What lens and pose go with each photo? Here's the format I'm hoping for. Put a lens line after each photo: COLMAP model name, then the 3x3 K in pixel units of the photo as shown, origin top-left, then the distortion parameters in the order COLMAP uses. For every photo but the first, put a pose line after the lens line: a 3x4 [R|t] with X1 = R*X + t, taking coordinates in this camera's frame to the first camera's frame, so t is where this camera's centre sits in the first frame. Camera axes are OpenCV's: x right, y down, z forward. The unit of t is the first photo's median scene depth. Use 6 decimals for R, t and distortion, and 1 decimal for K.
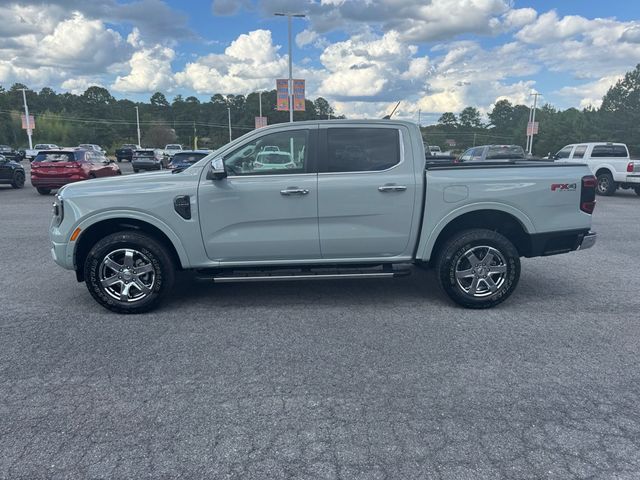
lens RADIAL K [[456.0, 0, 322.8], [0, 456.0, 240.0], [0, 0, 1]] dist [0.021204, -0.023934]
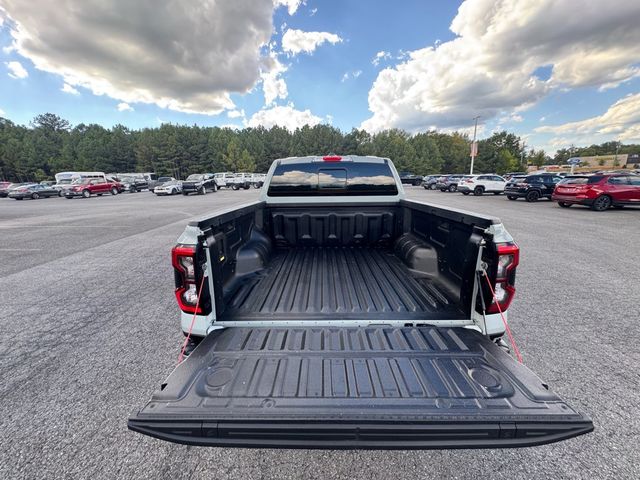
lens RADIAL K [[255.8, 0, 317.2], [0, 255.8, 239.5], [0, 0, 1]] dist [0.000228, -0.000233]
pose [[-0.076713, 0.234451, -0.969096, 1.555917], [-0.176686, 0.953381, 0.244635, -0.445751], [0.981273, 0.189992, -0.031712, 2.101199]]
